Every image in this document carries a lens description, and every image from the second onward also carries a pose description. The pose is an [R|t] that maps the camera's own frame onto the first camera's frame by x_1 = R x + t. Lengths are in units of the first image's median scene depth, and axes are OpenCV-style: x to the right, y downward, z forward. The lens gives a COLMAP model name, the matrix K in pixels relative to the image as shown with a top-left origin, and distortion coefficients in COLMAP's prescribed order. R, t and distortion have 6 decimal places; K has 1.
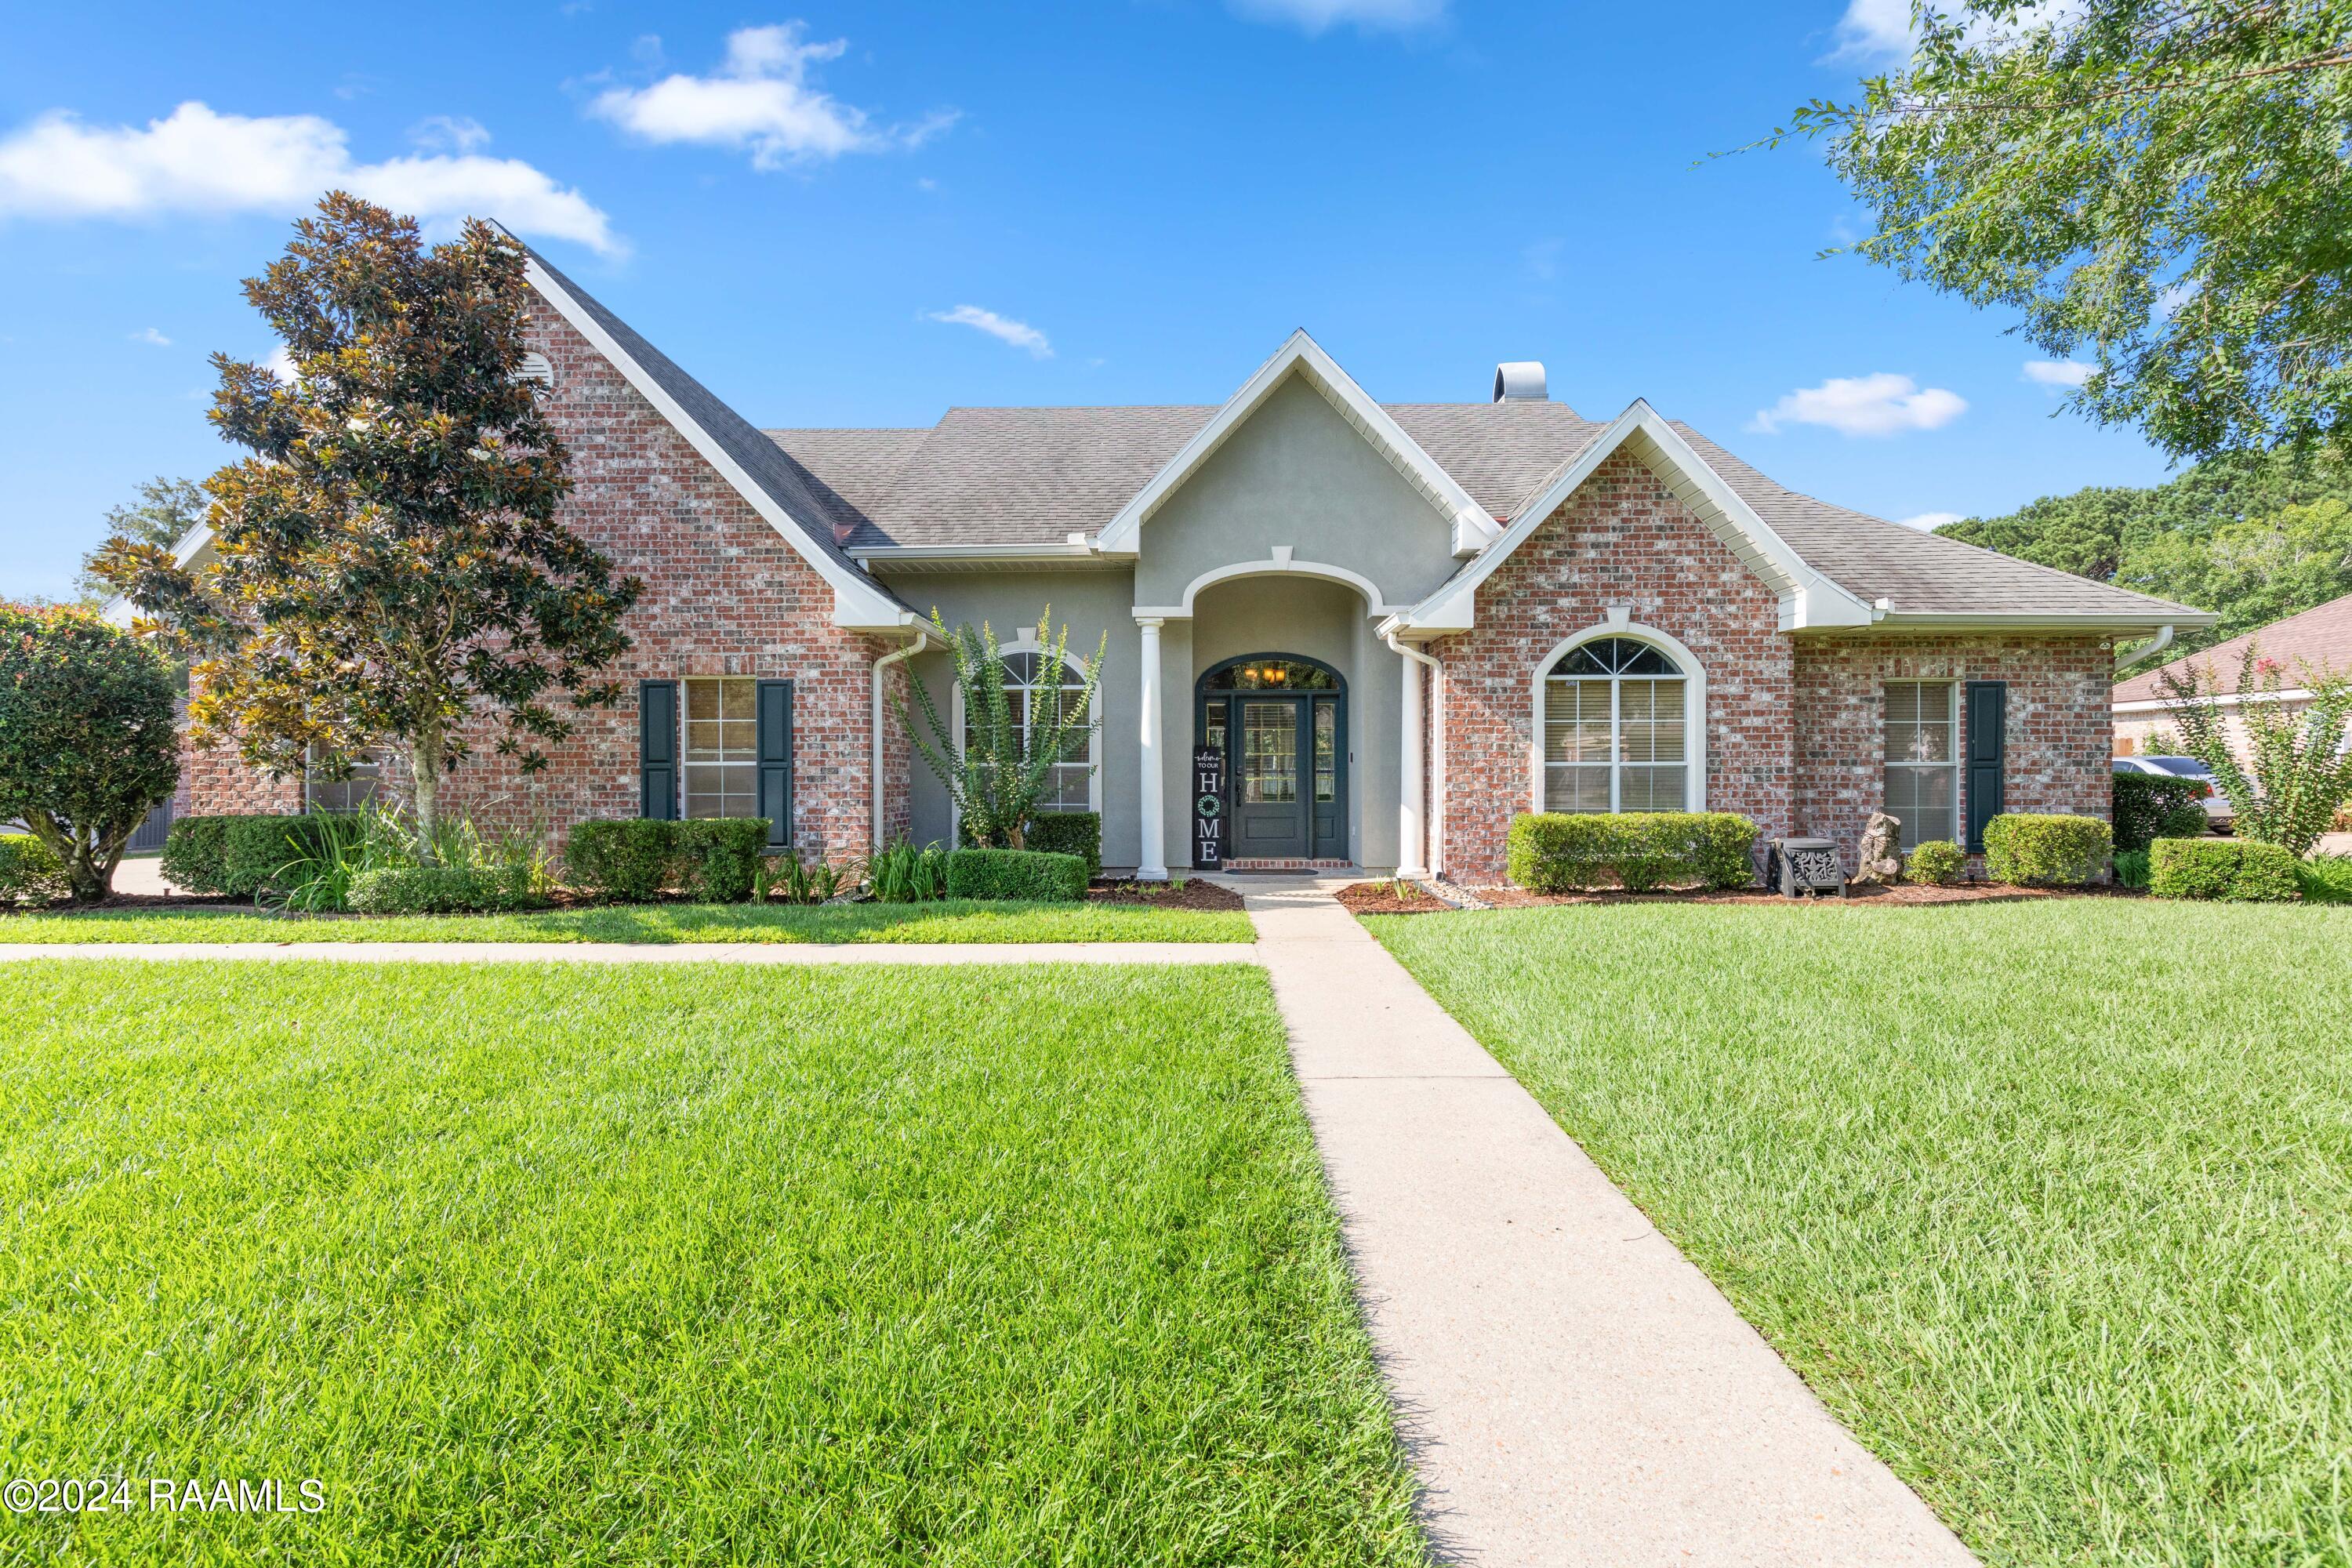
lens RADIAL K [[1022.9, 0, 1178.1], [0, 1022.9, 775.3], [0, 0, 1]] dist [0.005944, -0.000265]
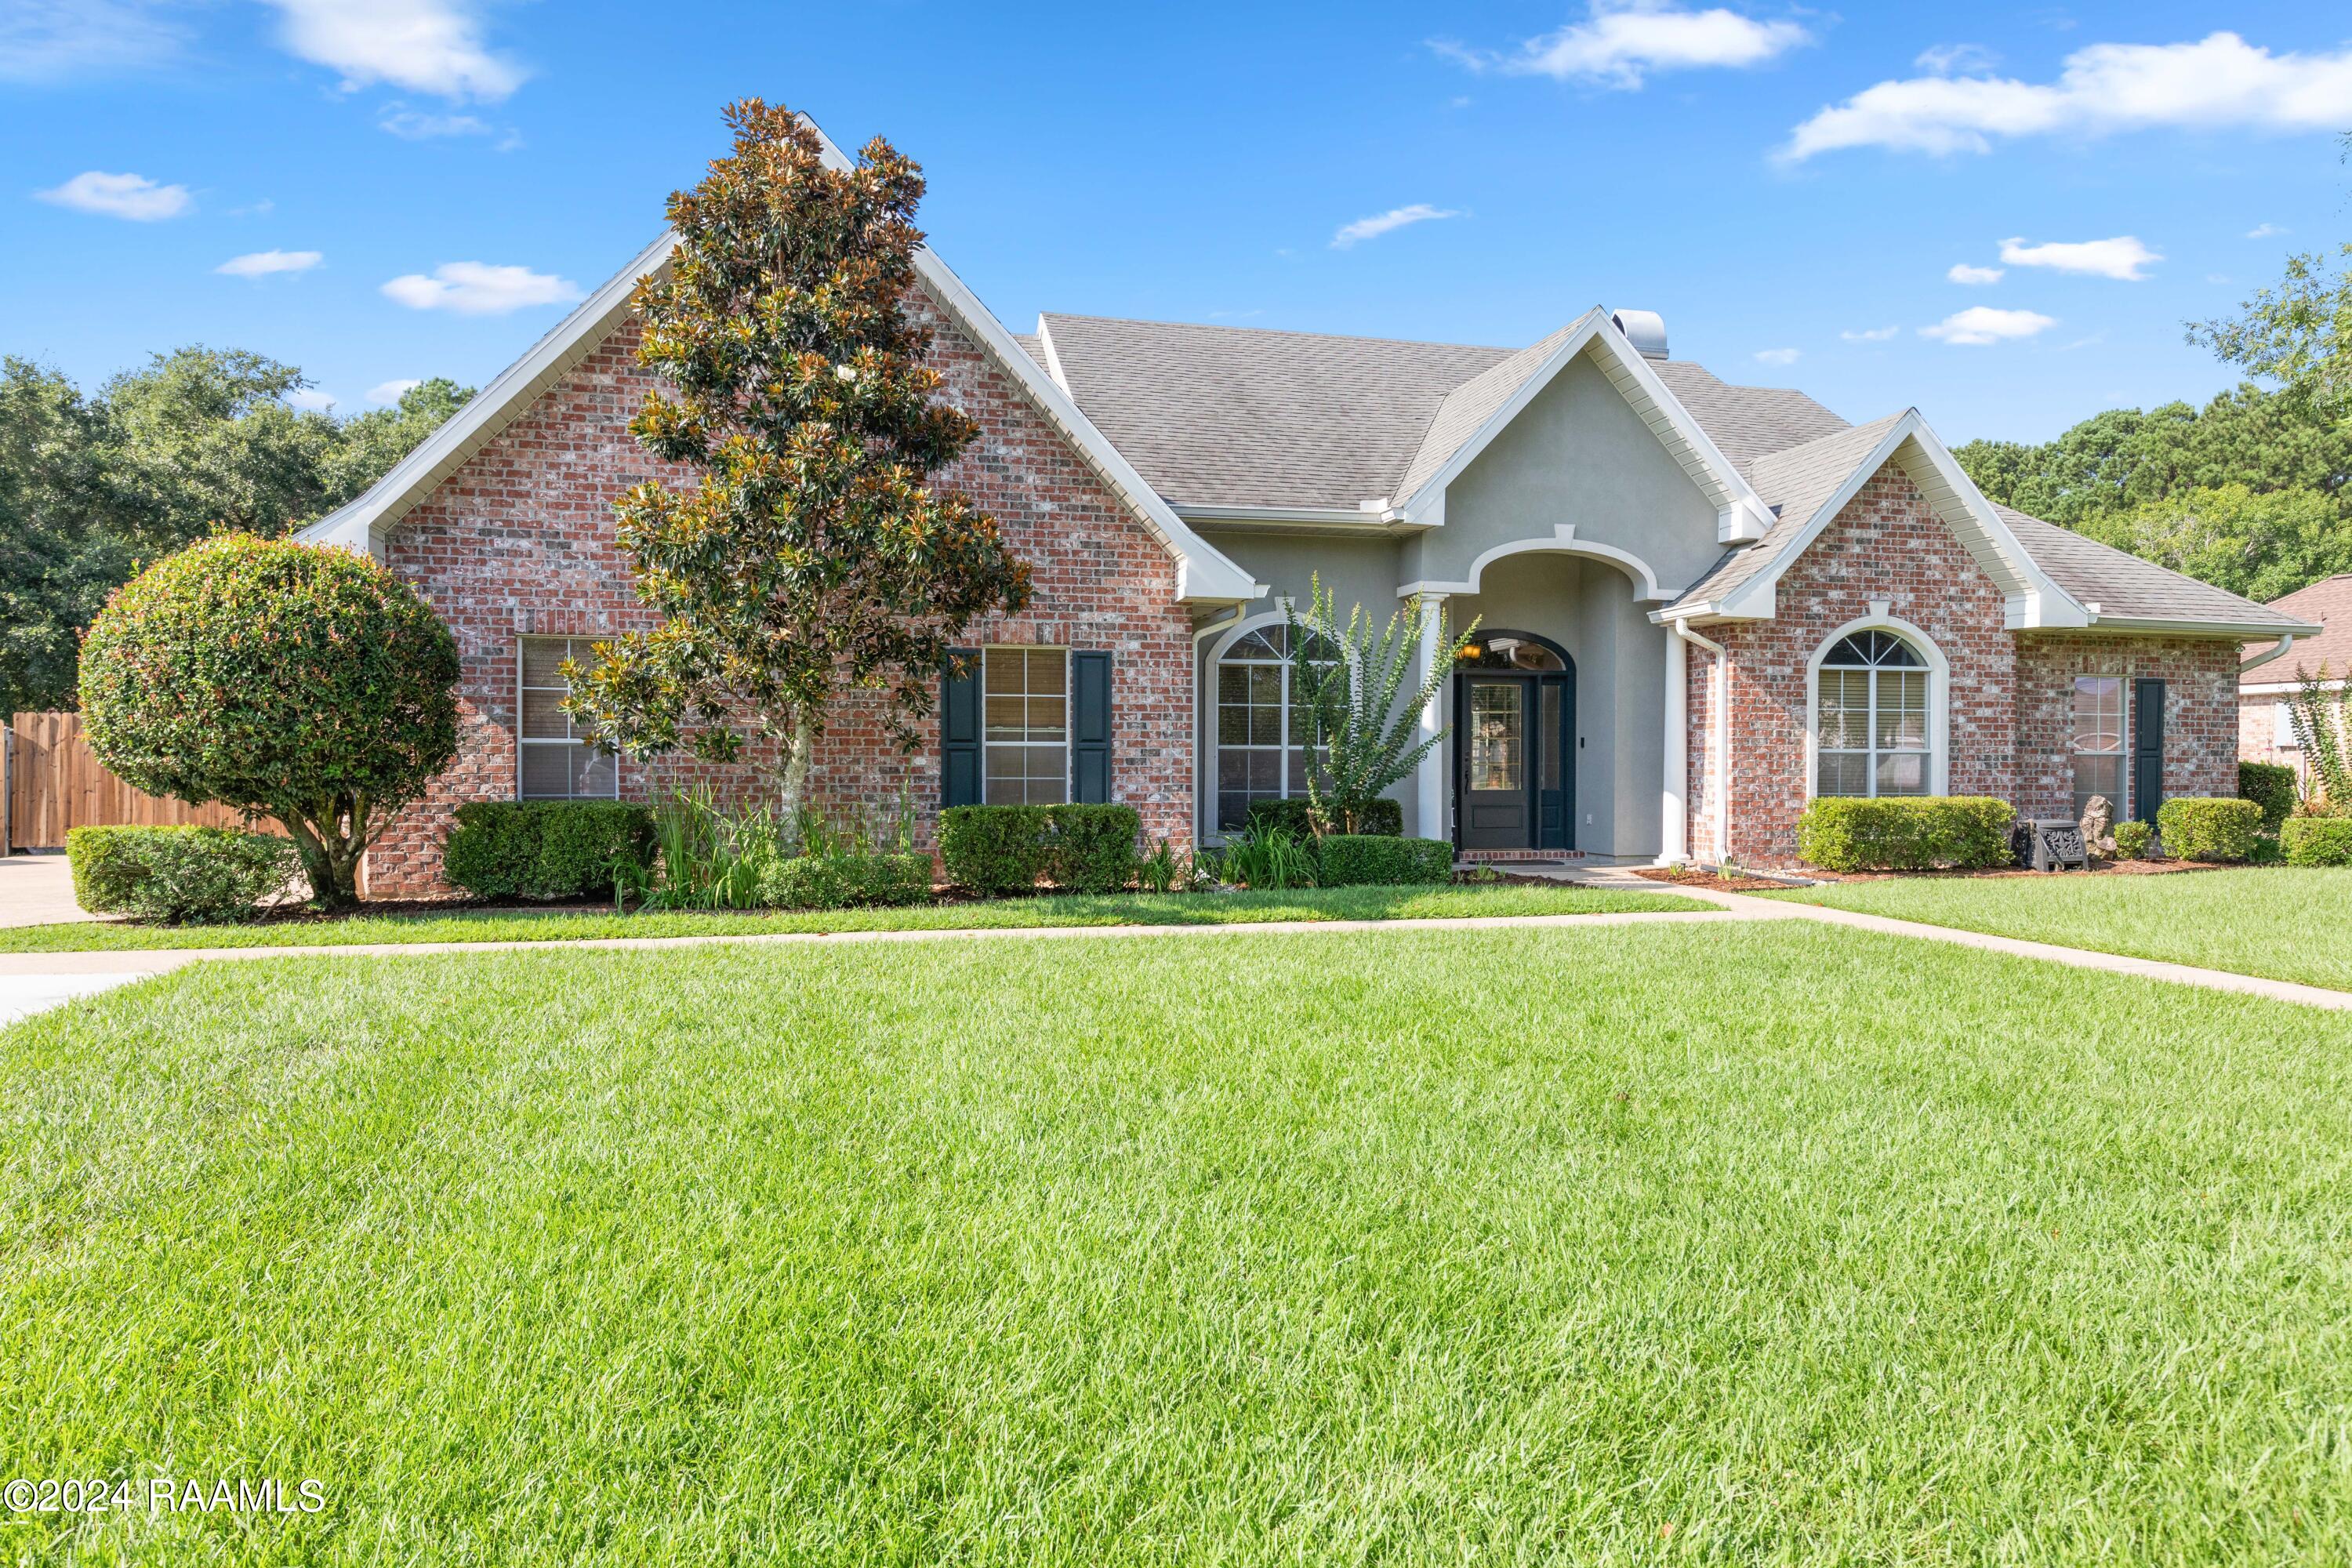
lens RADIAL K [[1449.6, 0, 1183.7], [0, 1449.6, 777.3], [0, 0, 1]] dist [0.006522, -0.003041]
pose [[0.966756, 0.002144, 0.255691, -0.638099], [-0.004927, 0.999935, 0.010242, 0.004320], [-0.255653, -0.011162, 0.966704, -0.256495]]
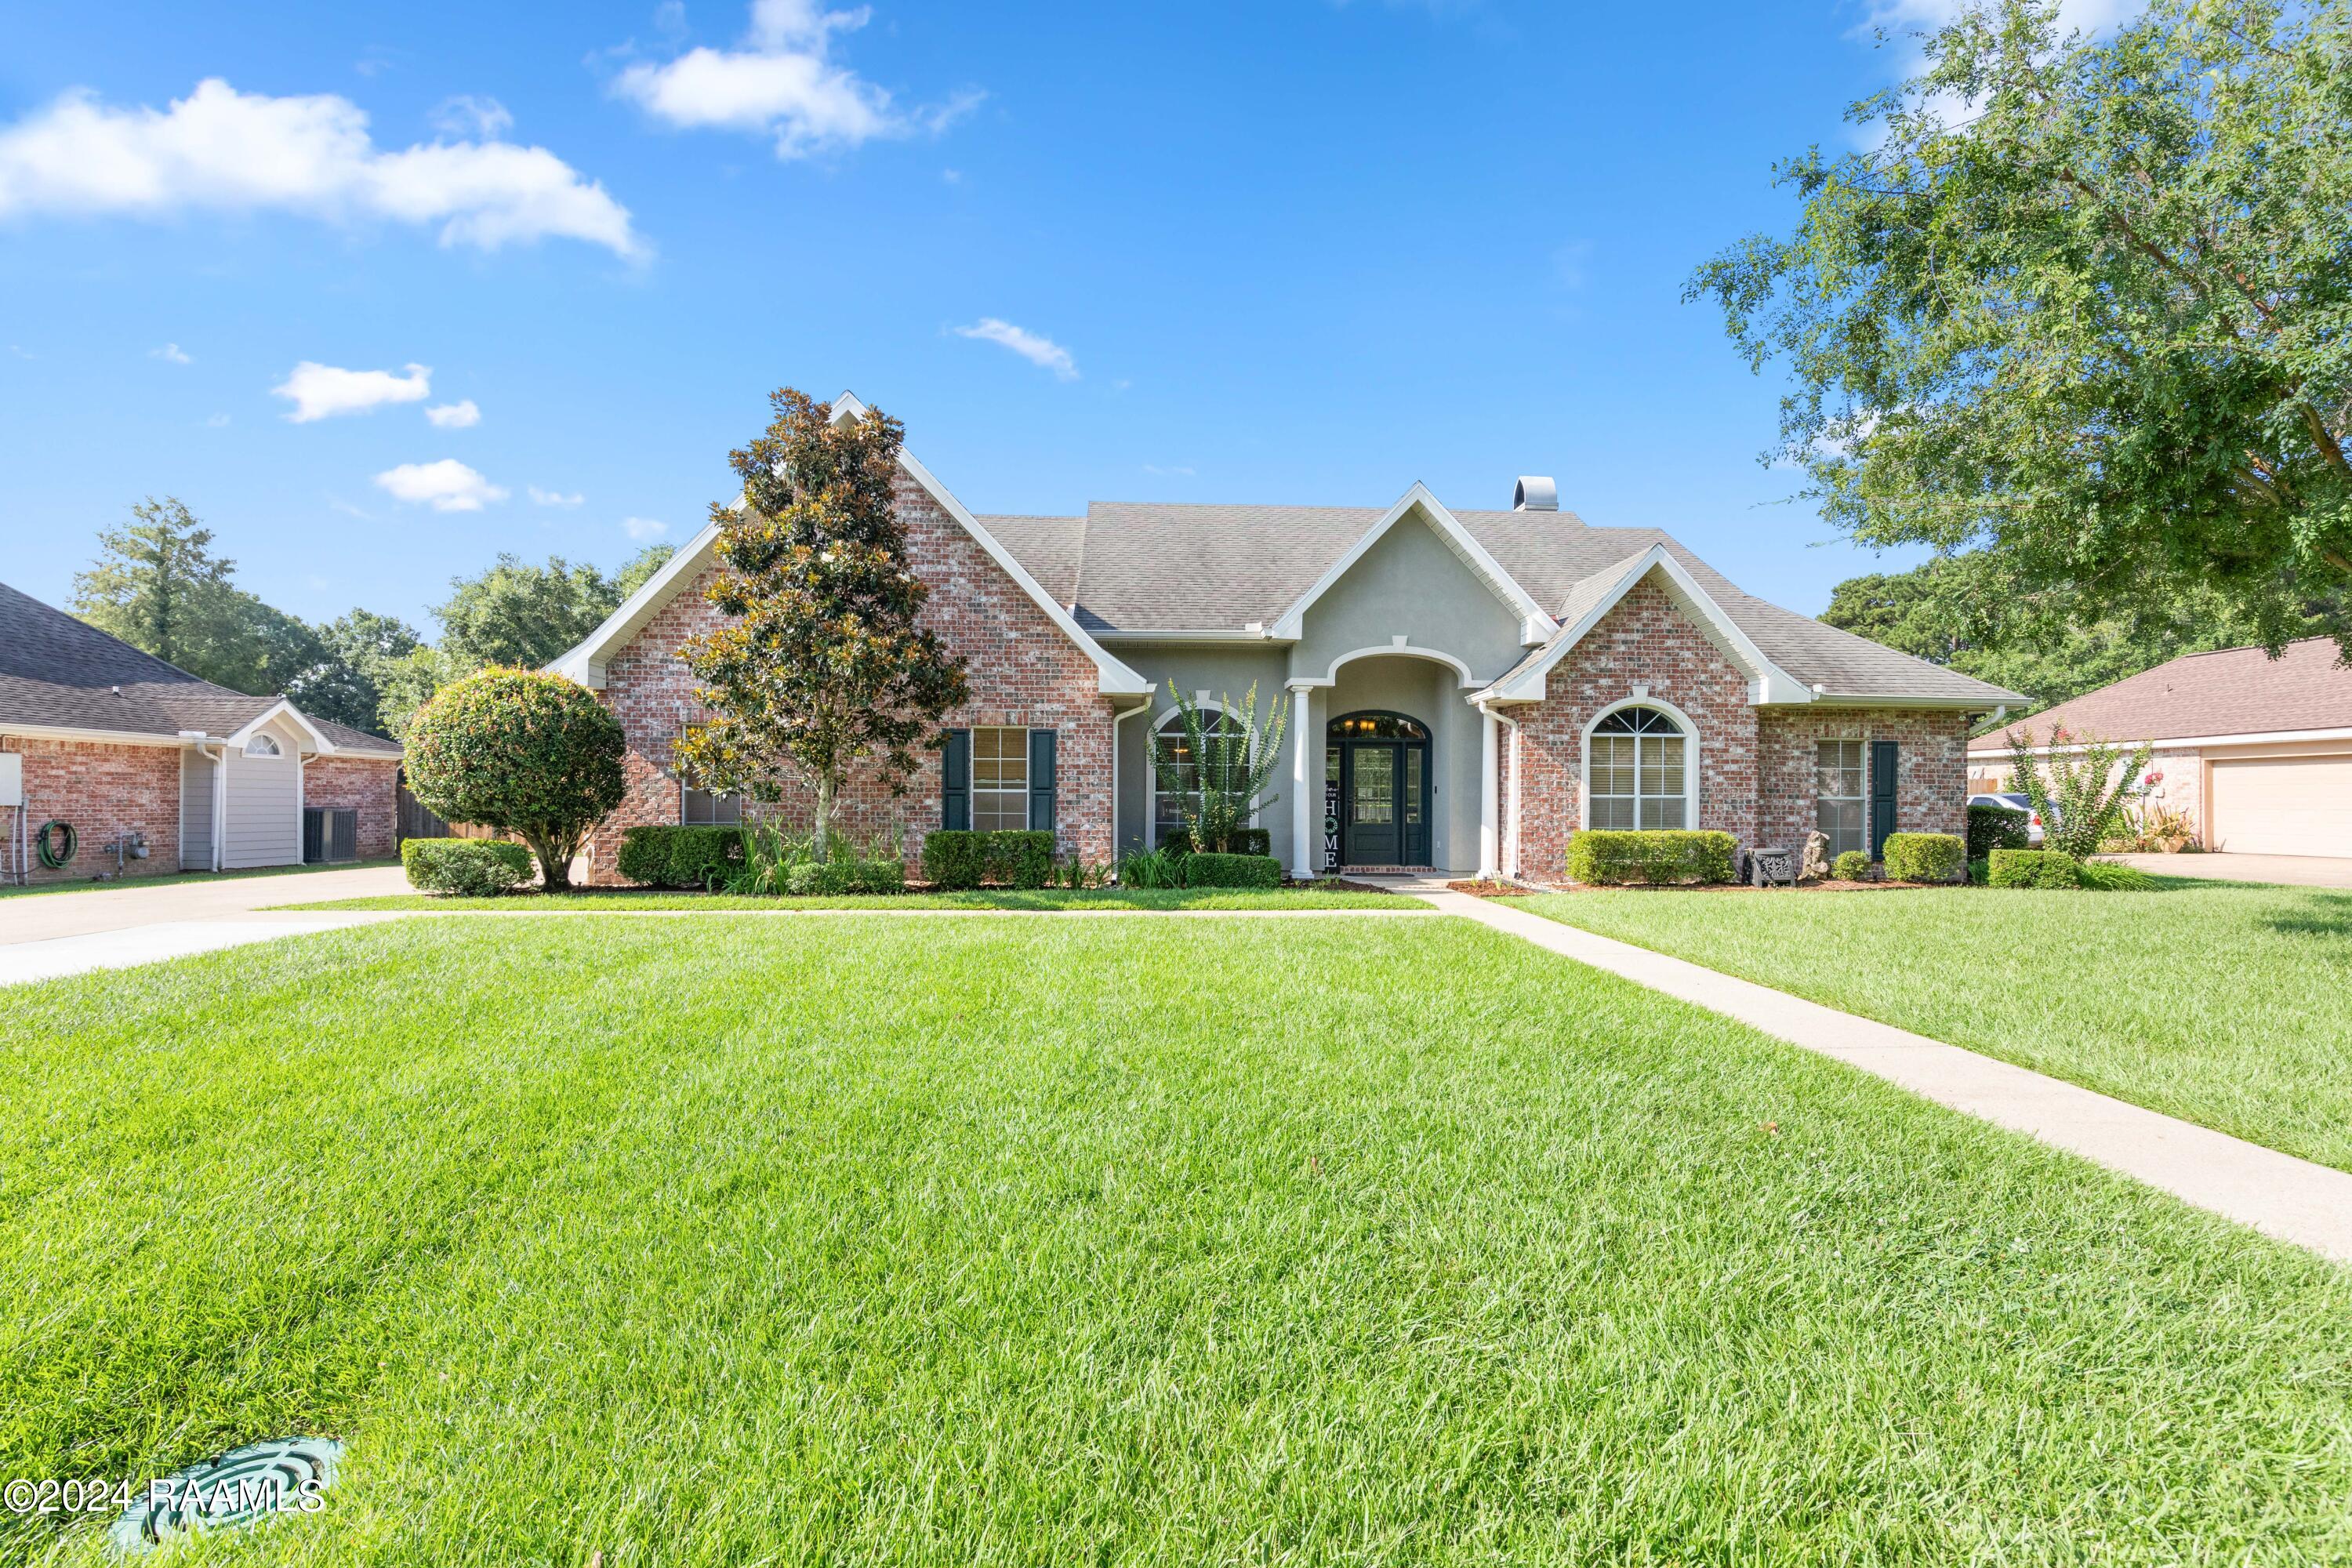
lens RADIAL K [[1022.9, 0, 1192.4], [0, 1022.9, 801.5], [0, 0, 1]] dist [0.005944, -0.000265]
pose [[0.997340, 0.007857, 0.072465, -0.291512], [-0.007801, 0.999969, -0.001056, 0.002379], [-0.072471, 0.000488, 0.997370, -0.371582]]
